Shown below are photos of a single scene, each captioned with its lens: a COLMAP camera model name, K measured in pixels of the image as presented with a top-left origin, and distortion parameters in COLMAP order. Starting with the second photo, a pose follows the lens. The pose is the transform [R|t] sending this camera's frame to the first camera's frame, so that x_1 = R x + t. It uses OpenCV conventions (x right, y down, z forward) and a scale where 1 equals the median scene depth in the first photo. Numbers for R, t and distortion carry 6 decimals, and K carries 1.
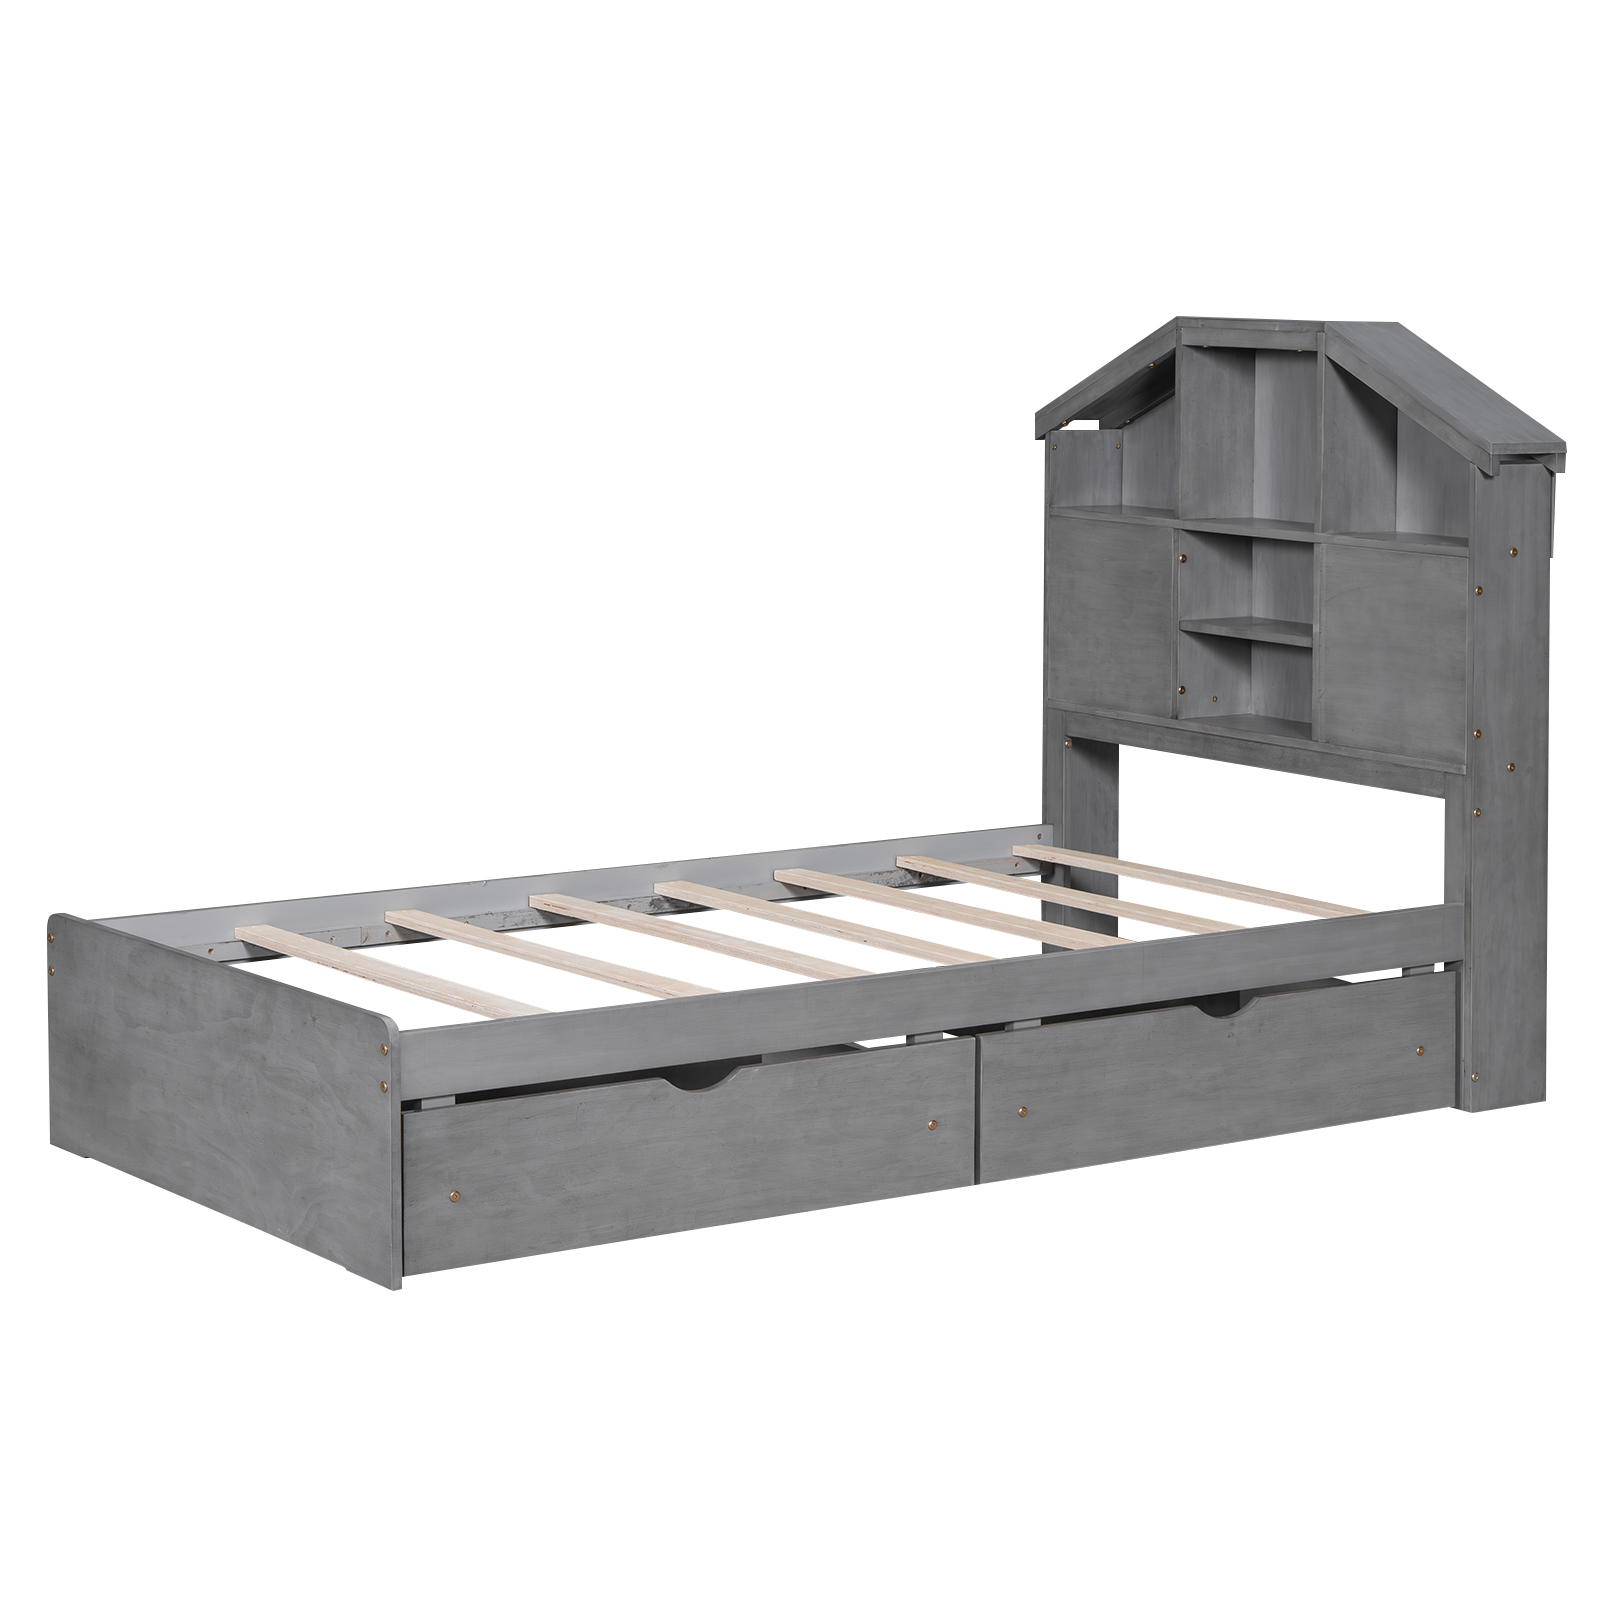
lens RADIAL K [[4349.7, 0, 766.7], [0, 4349.7, 887.3], [0, 0, 1]] dist [0.193163, 0.267064]
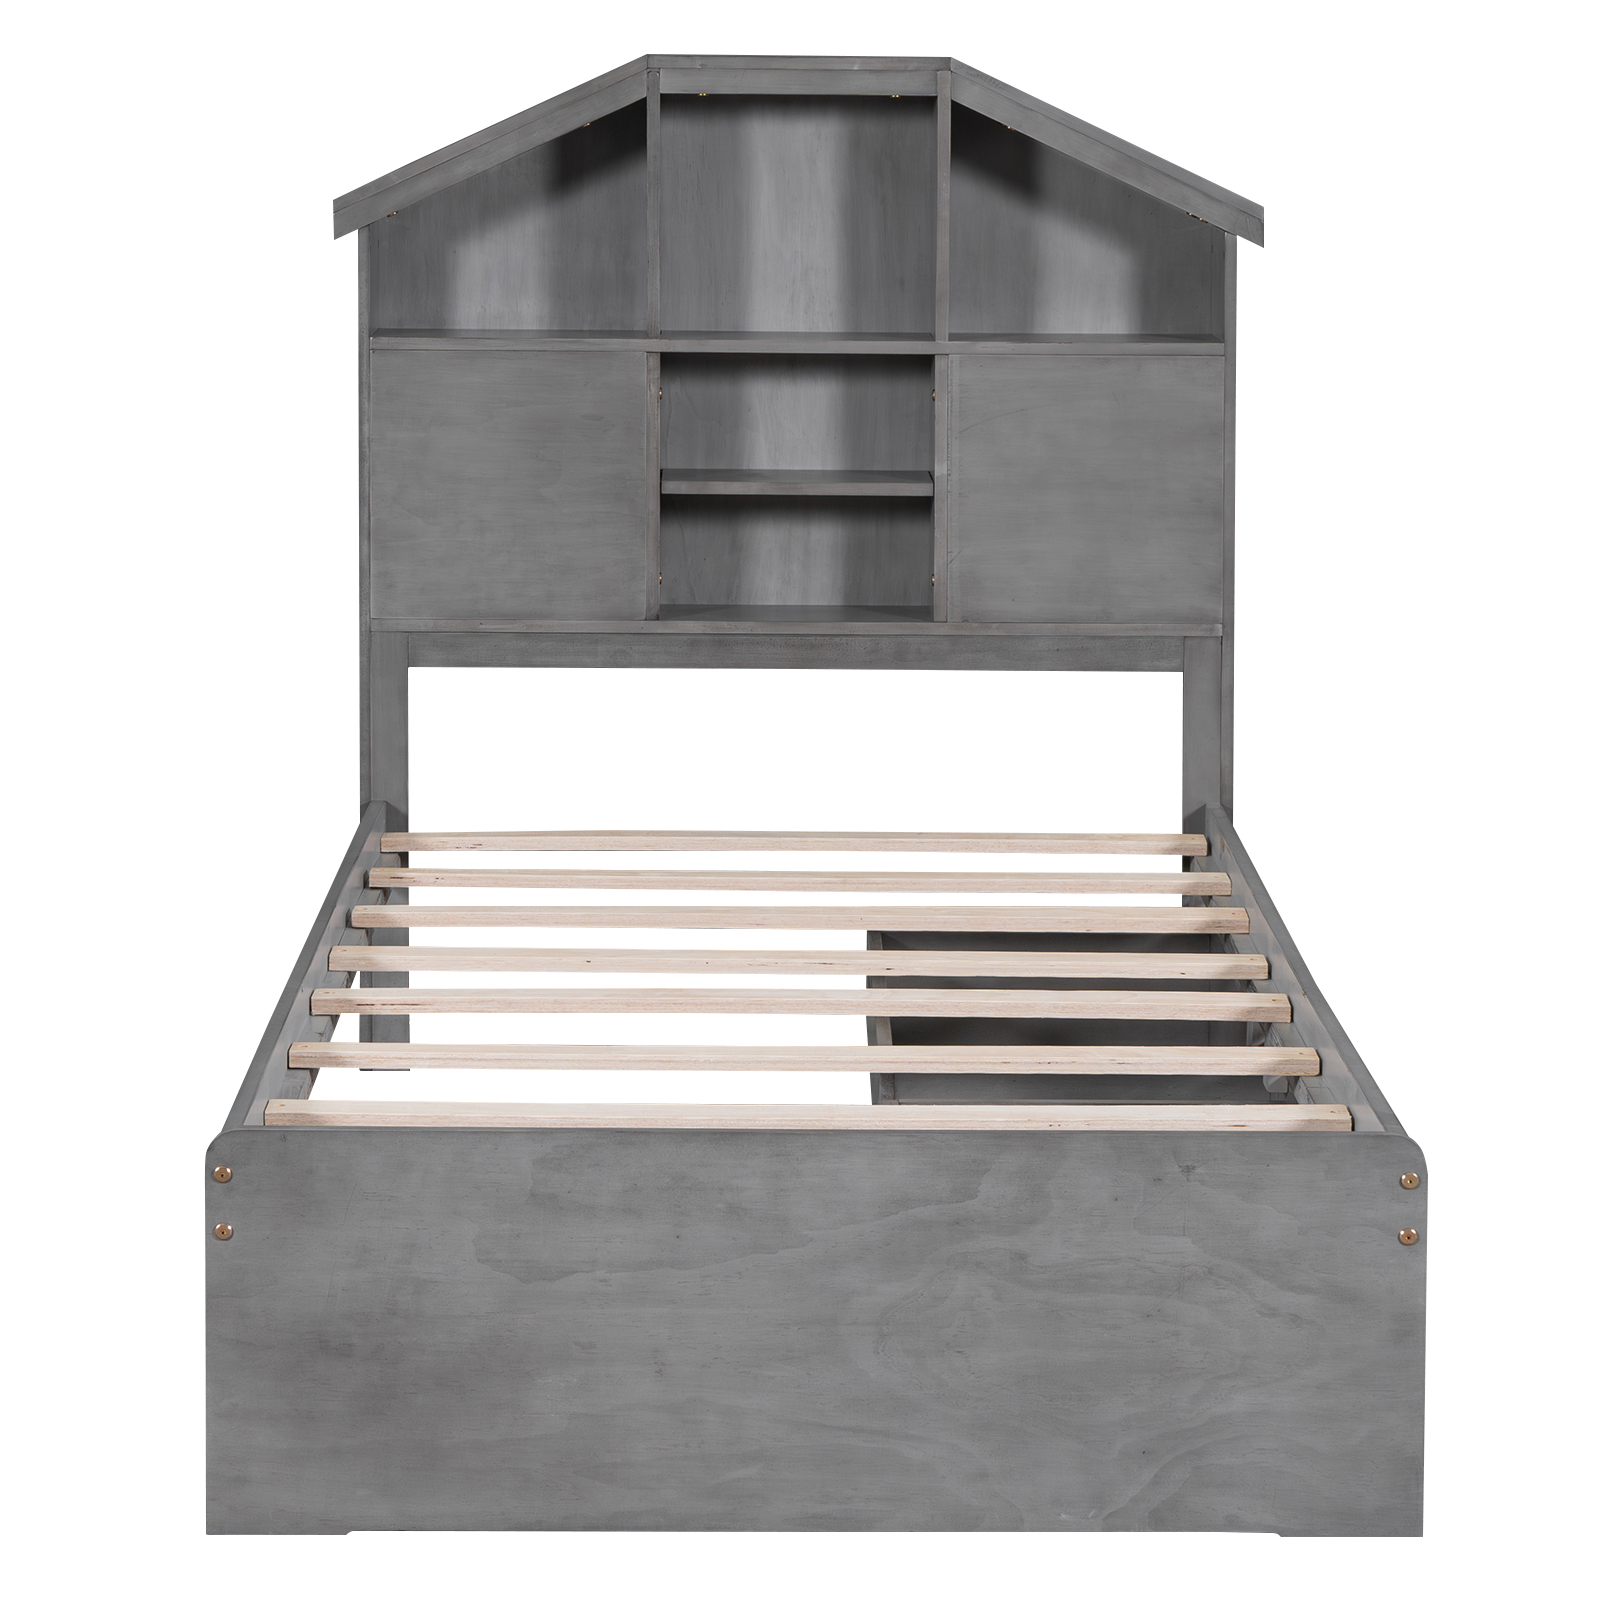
lens RADIAL K [[5606.2, 0, 800.9], [0, 5606.2, 800.2], [0, 0, 1]] dist [0.033663, -1.696107]
pose [[0.553651, -0.131382, 0.822320, -0.683376], [0.128547, 0.989124, 0.071485, -0.075748], [-0.822768, 0.066129, 0.564518, 0.493382]]
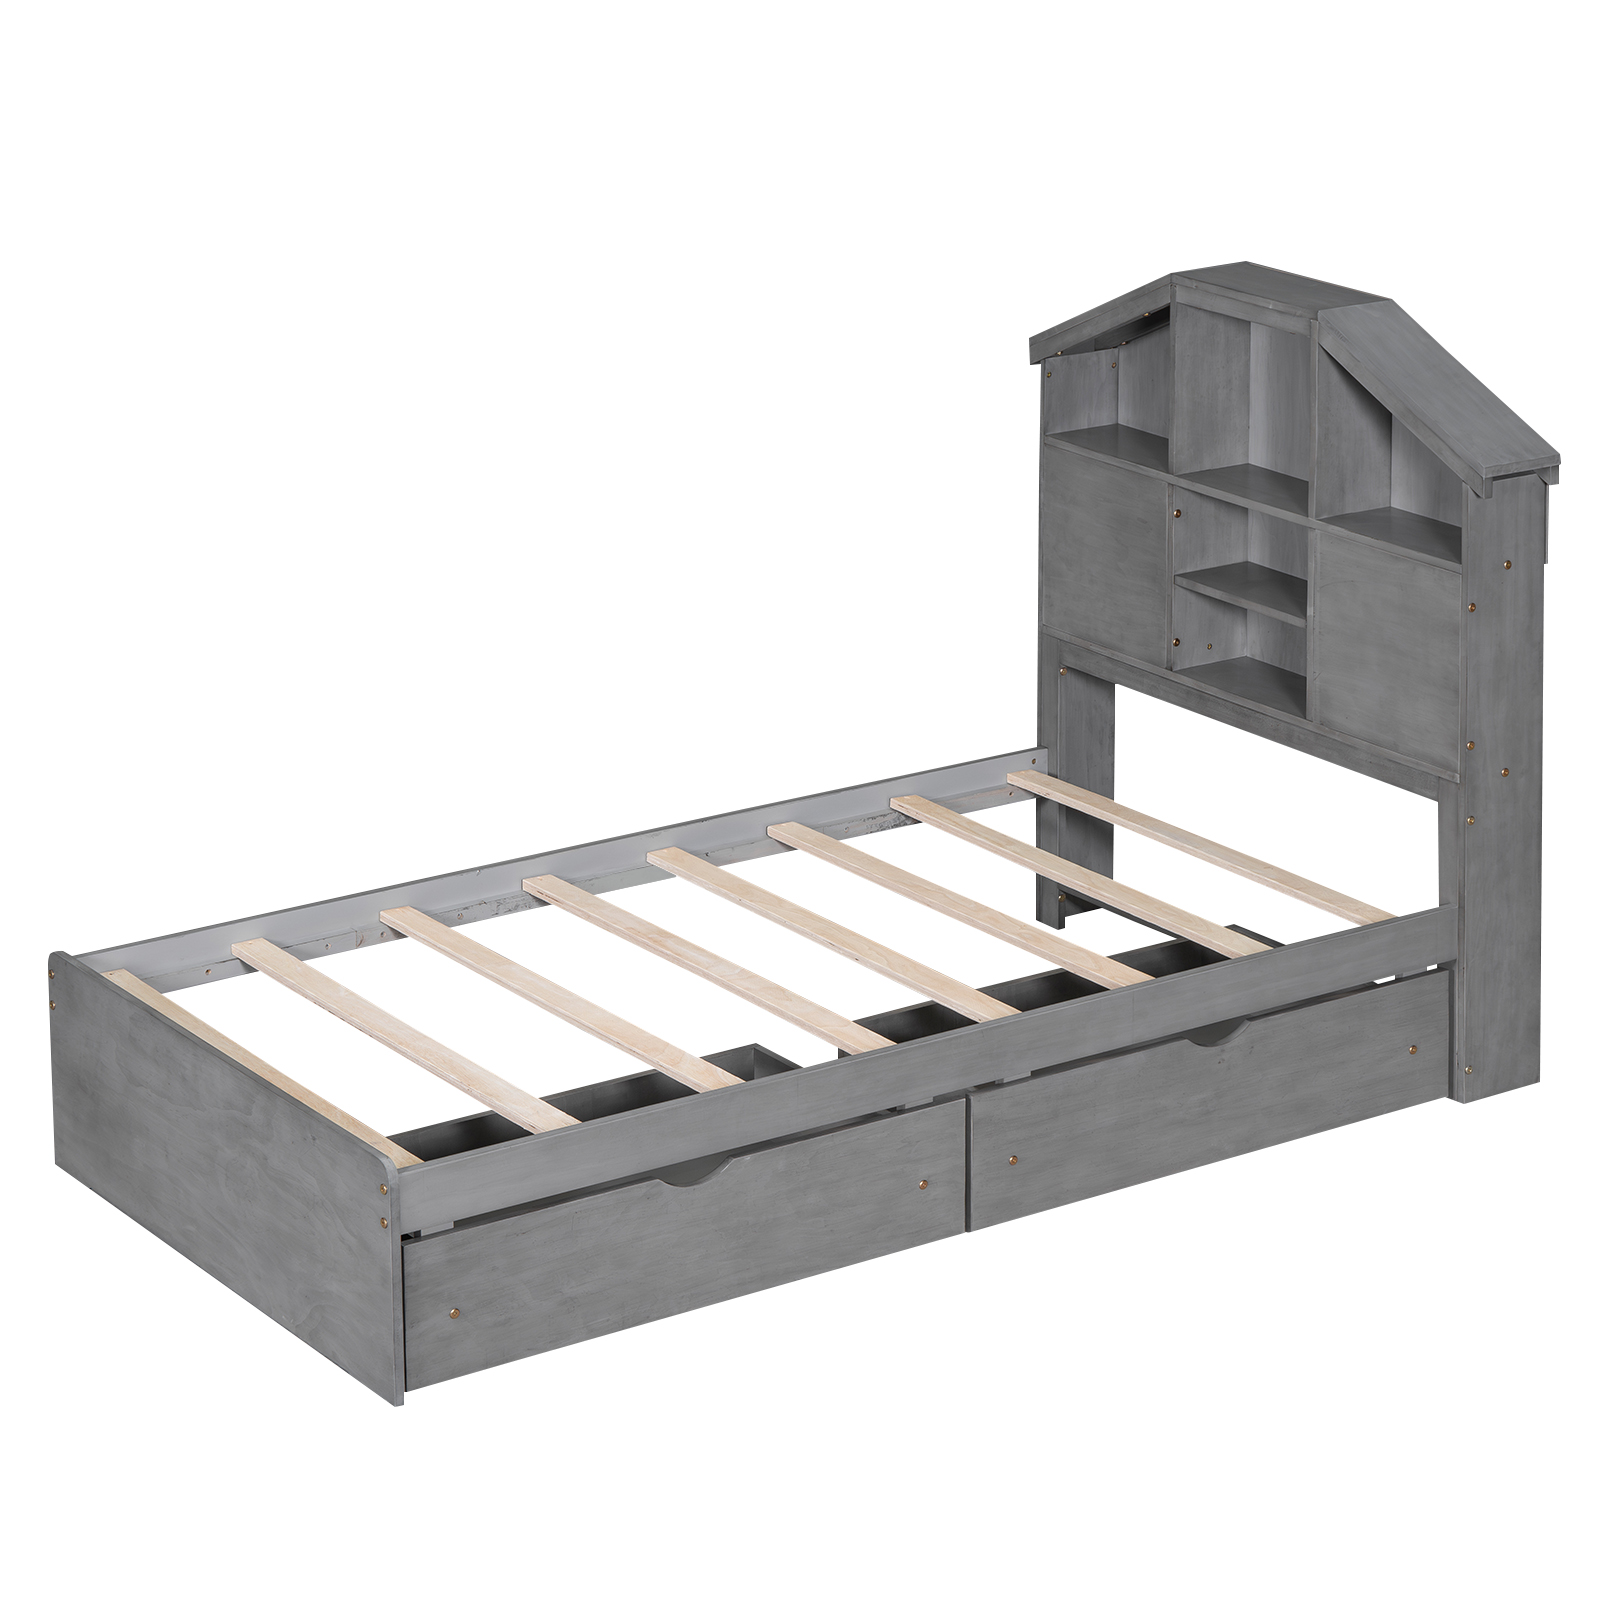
lens RADIAL K [[4766.7, 0, 625.3], [0, 4766.7, 499.9], [0, 0, 1]] dist [0.019099, 1.996220]
pose [[0.999545, -0.006292, -0.029486, 0.002374], [0.008997, 0.995669, 0.092532, -0.188530], [0.028776, -0.092755, 0.995273, -0.082707]]
